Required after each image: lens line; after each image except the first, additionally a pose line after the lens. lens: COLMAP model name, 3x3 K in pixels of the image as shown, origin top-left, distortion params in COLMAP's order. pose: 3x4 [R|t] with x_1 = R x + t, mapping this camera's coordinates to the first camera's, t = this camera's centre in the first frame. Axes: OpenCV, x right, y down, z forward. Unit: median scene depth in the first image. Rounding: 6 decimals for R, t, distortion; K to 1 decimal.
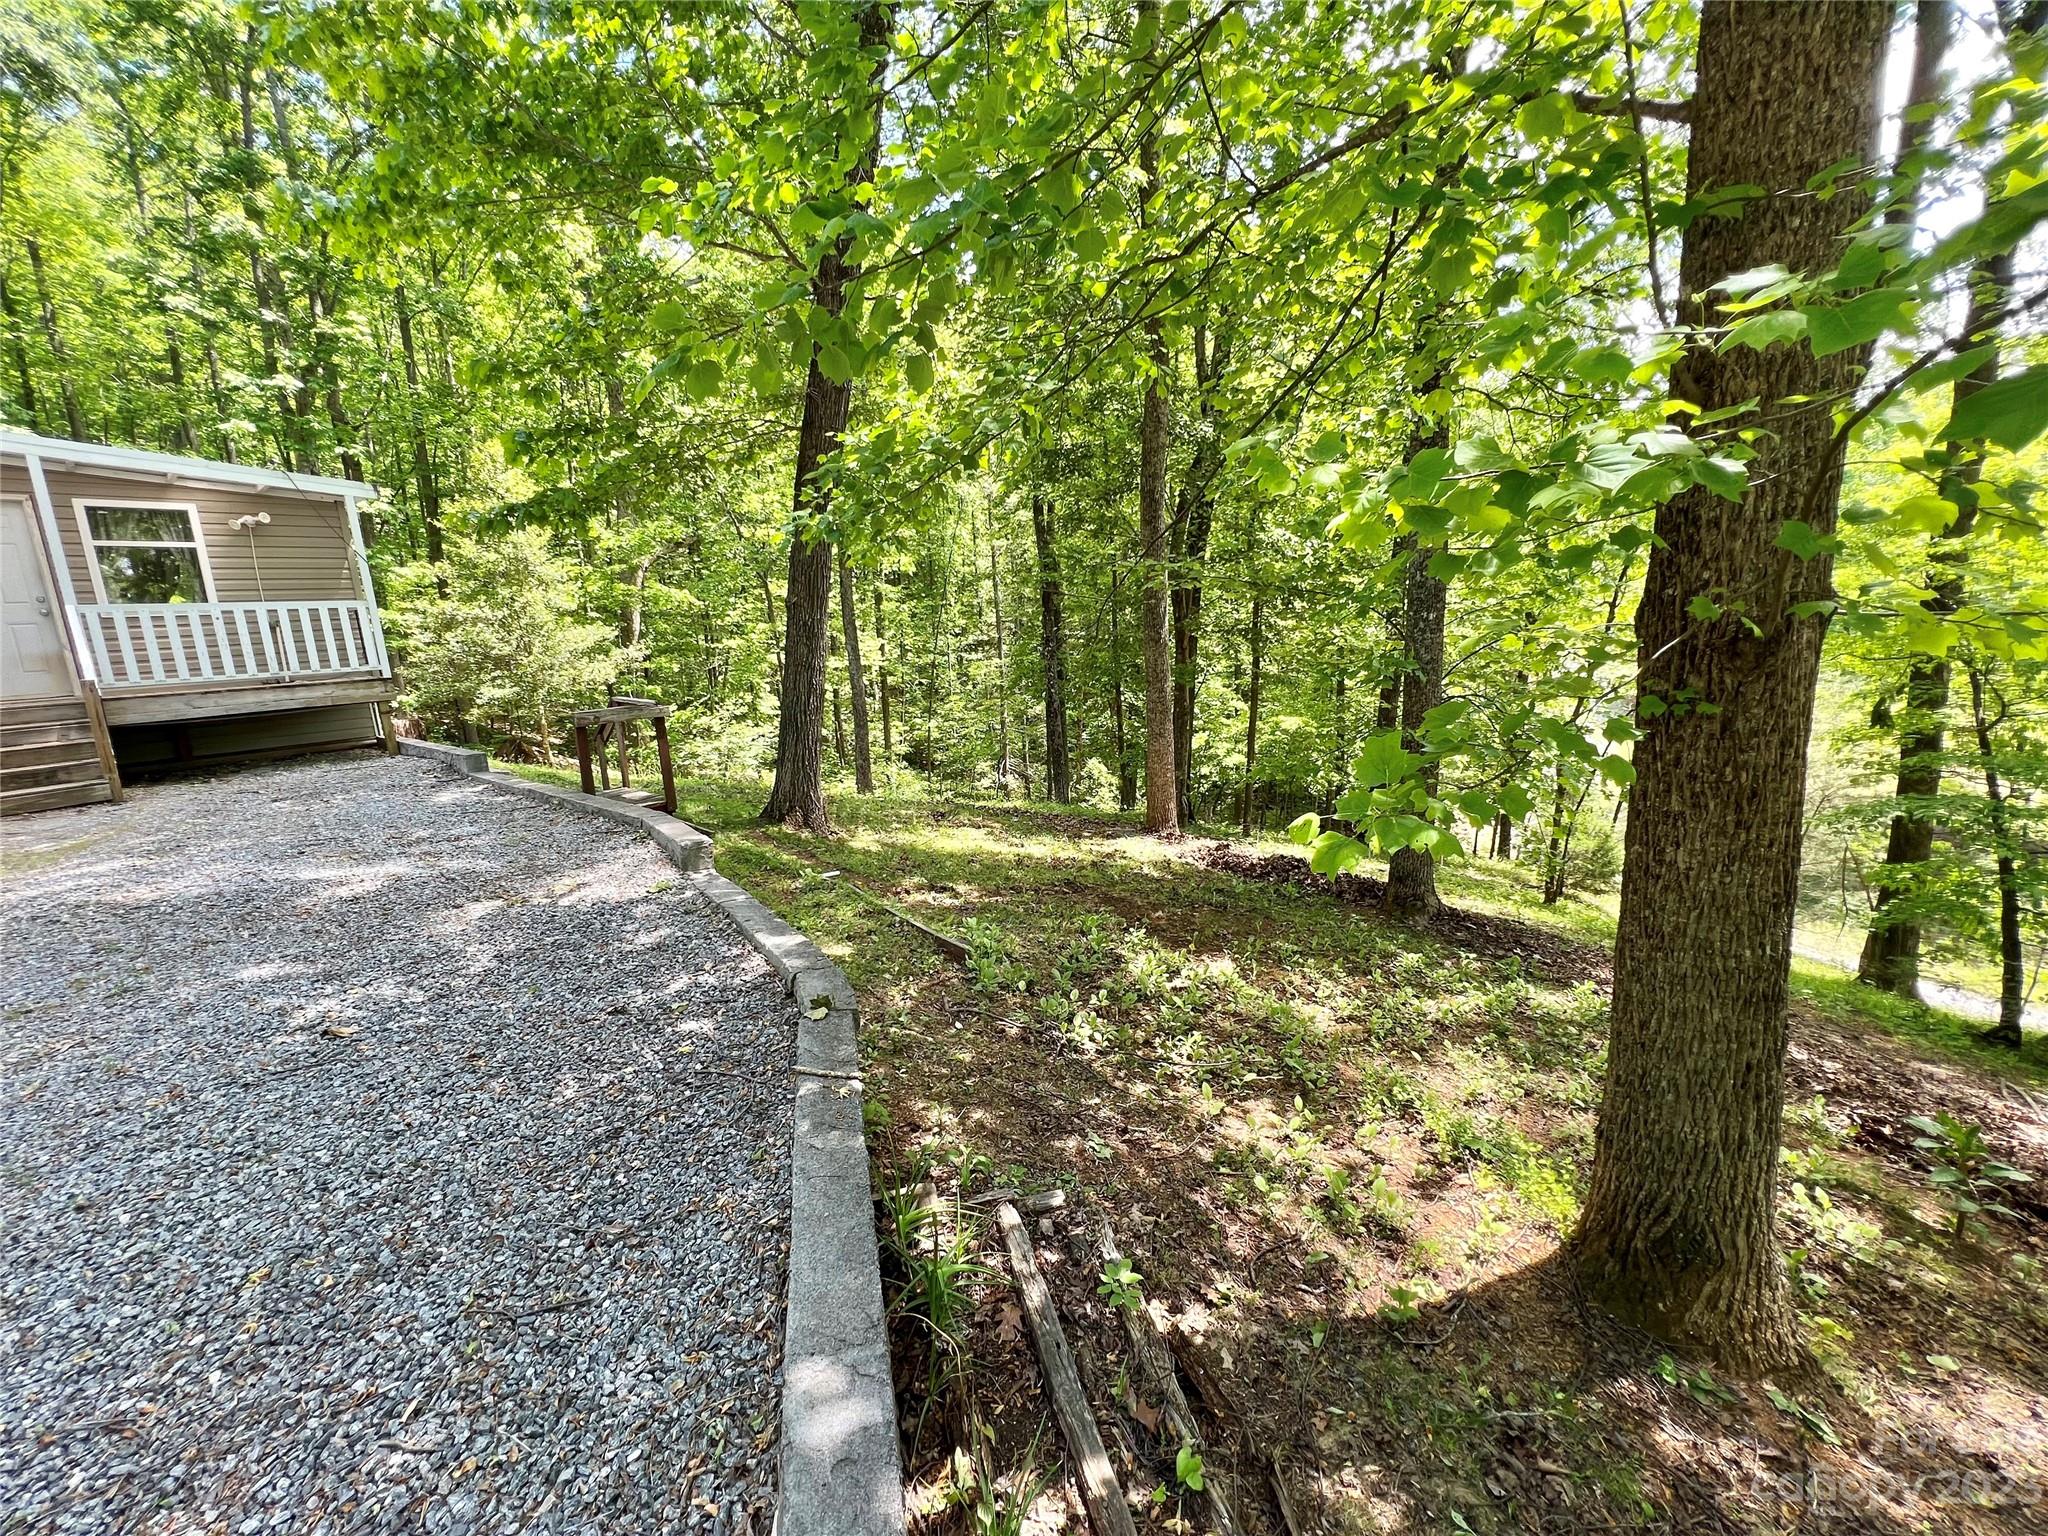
lens RADIAL K [[818.7, 0, 1020.5], [0, 818.7, 764.5], [0, 0, 1]] dist [-0.003268, 0.000673]
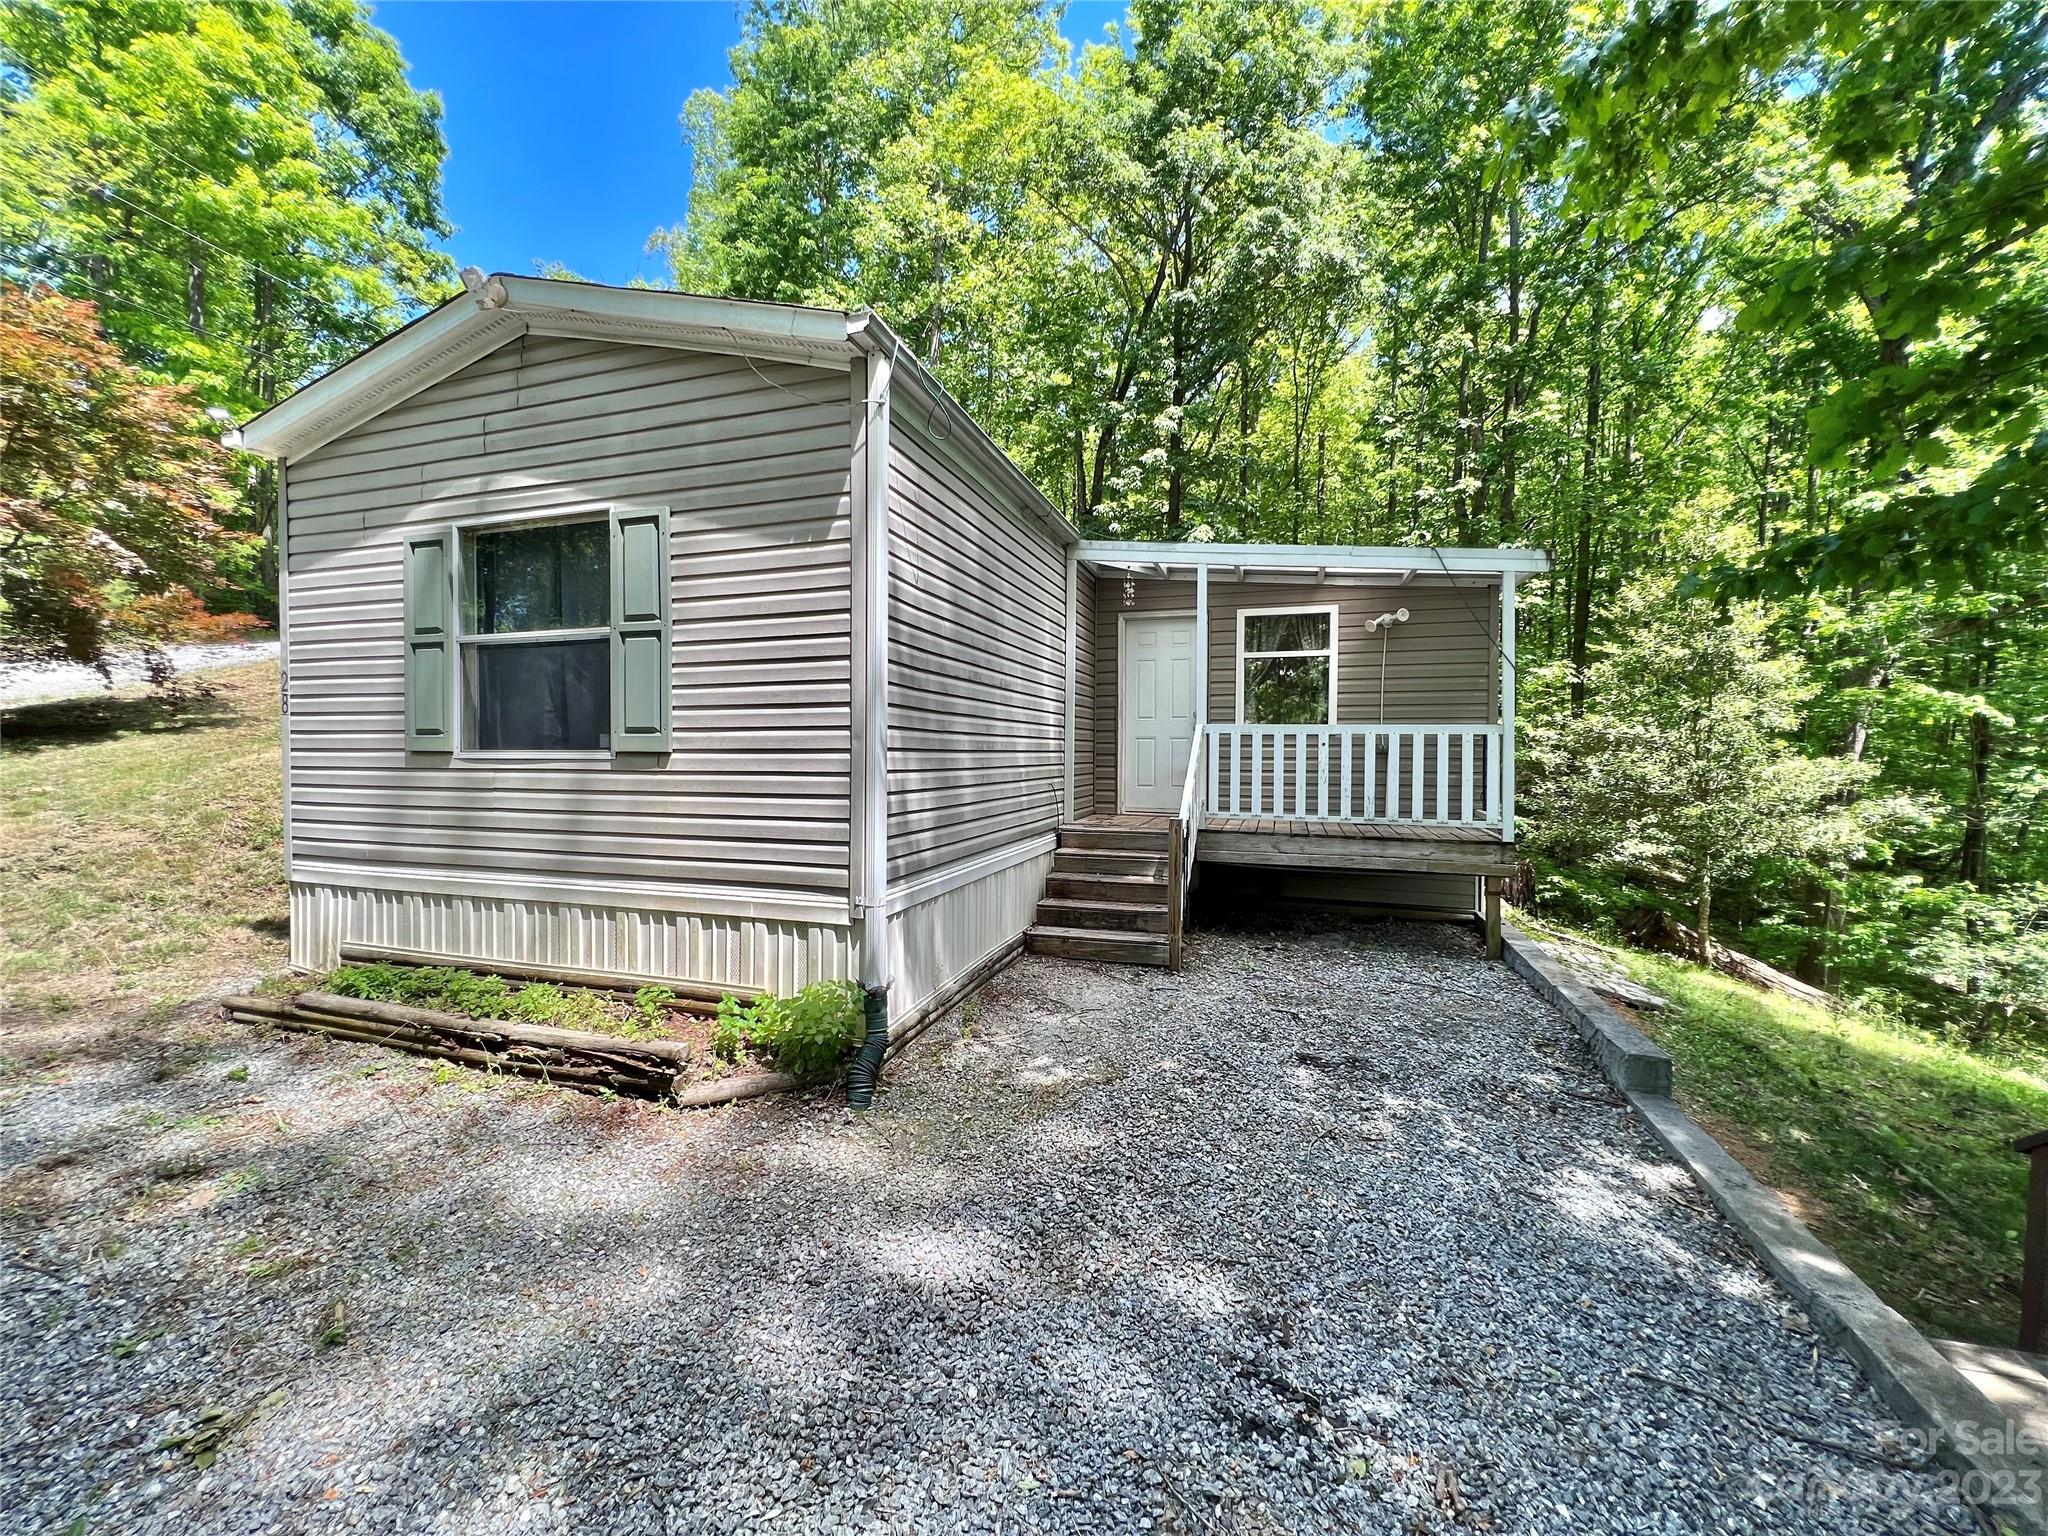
lens RADIAL K [[818.7, 0, 1020.5], [0, 818.7, 764.5], [0, 0, 1]] dist [-0.003268, 0.000673]
pose [[0.369694, 0.081956, -0.925532, -0.218632], [-0.194086, 0.980940, 0.009337, -0.066056], [0.908657, 0.176181, 0.378554, 0.265926]]
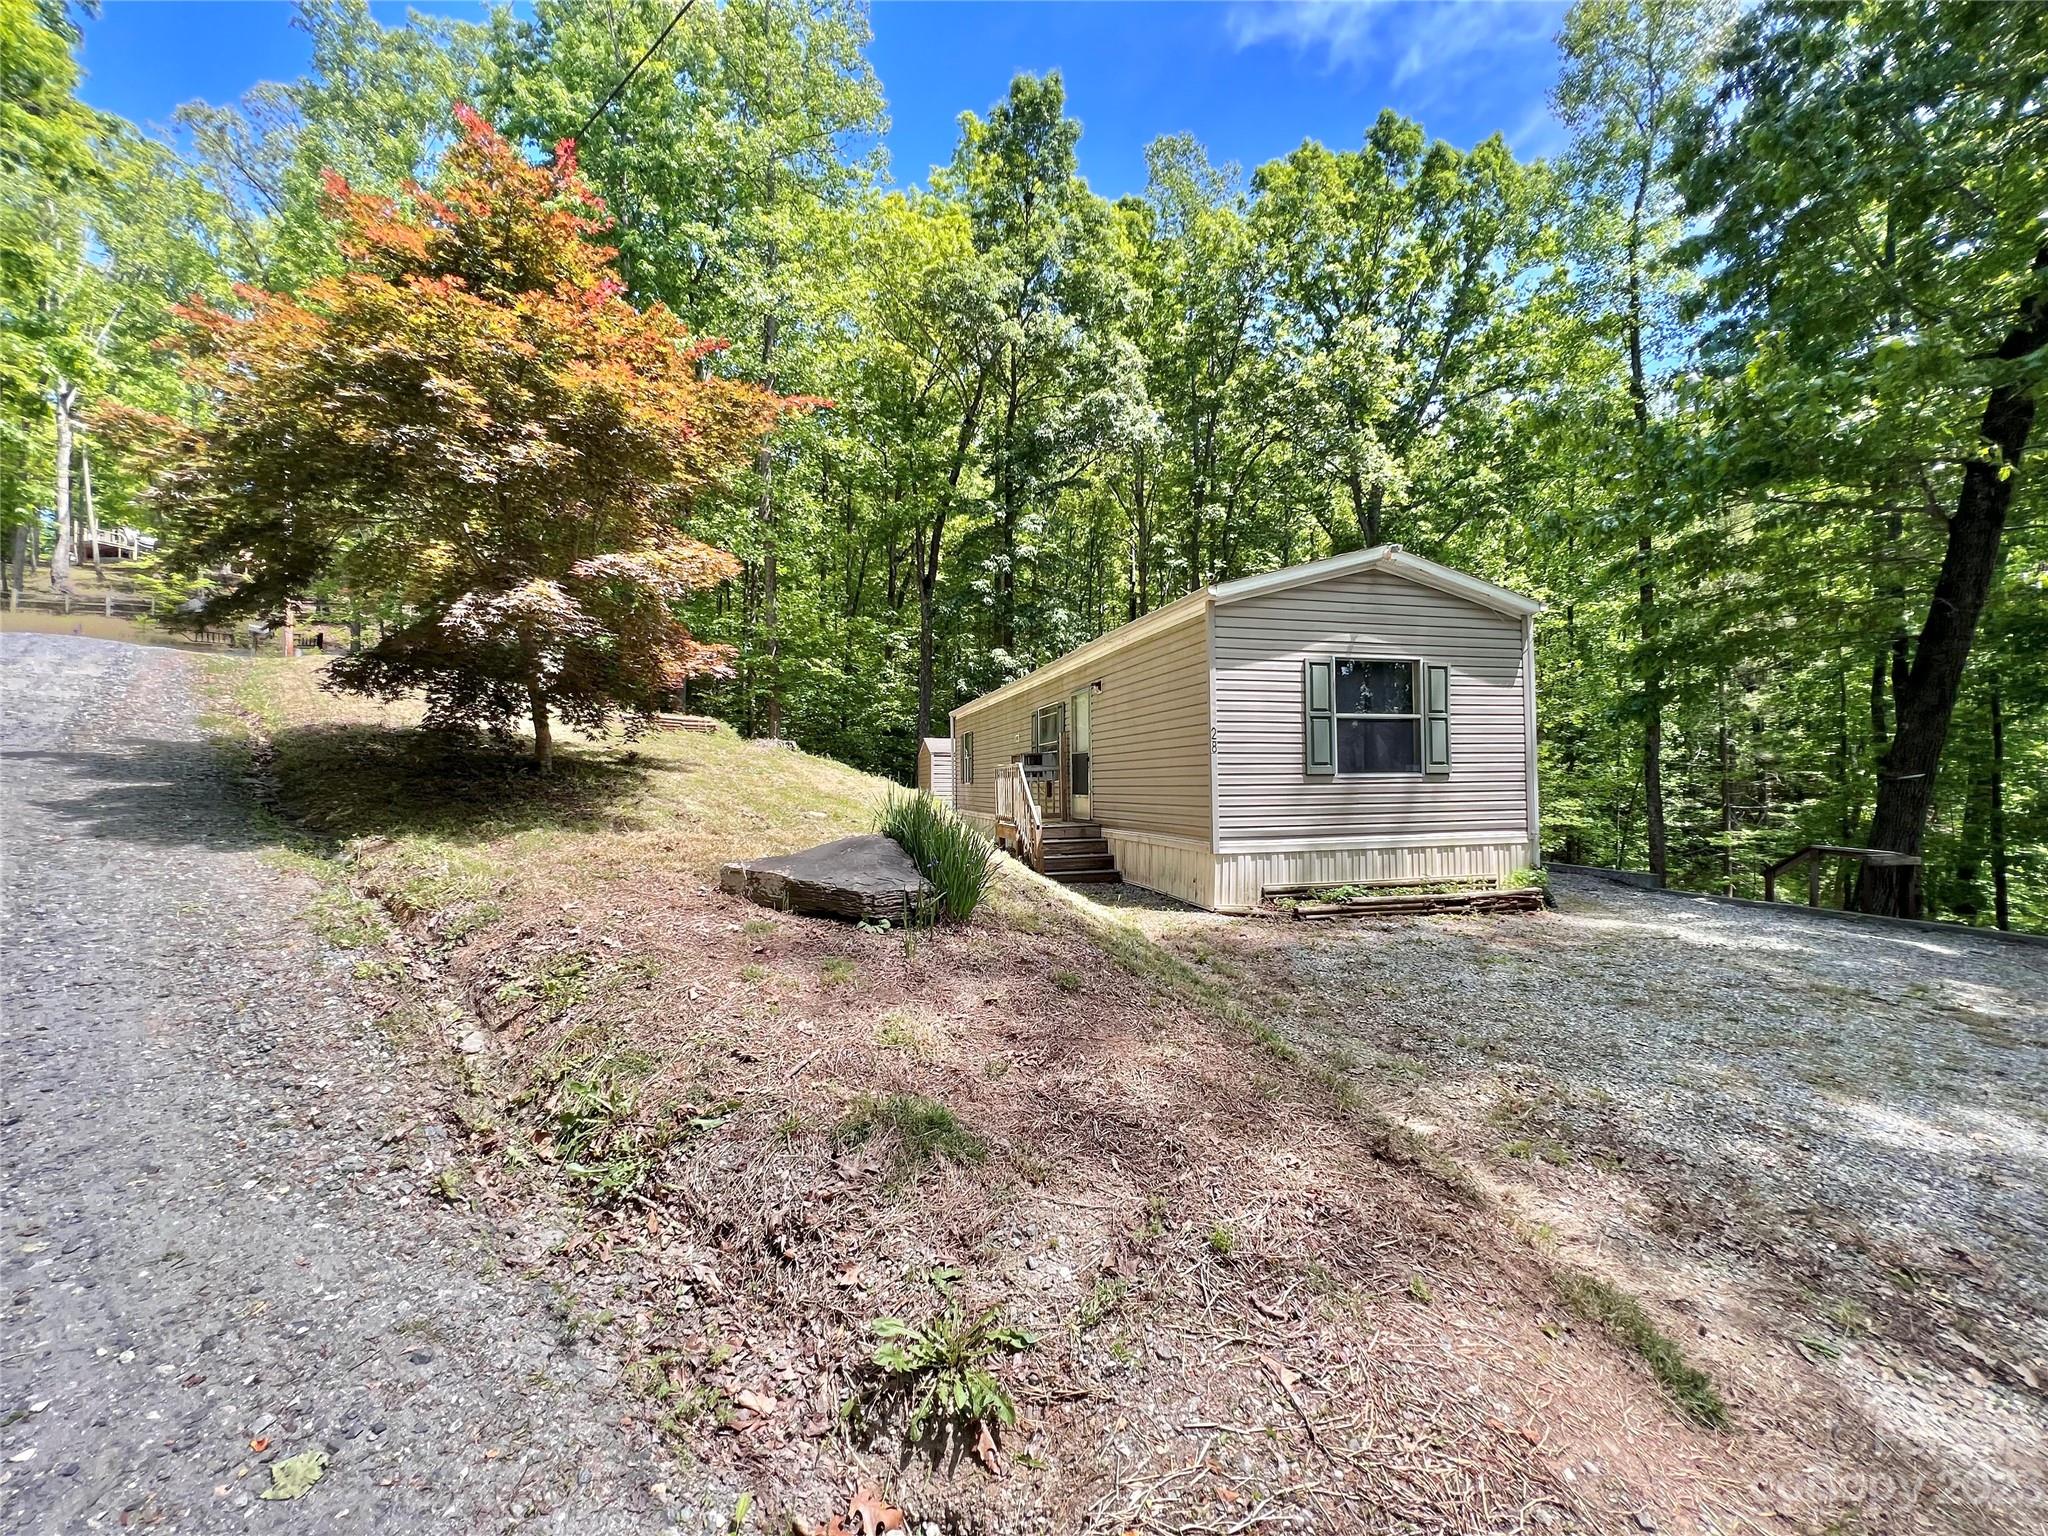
lens RADIAL K [[818.7, 0, 1020.5], [0, 818.7, 764.5], [0, 0, 1]] dist [-0.003268, 0.000673]
pose [[0.816010, 0.040476, -0.576619, -0.442094], [-0.144251, 0.980244, -0.135329, 0.086451], [0.559749, 0.193608, 0.805728, -0.449706]]
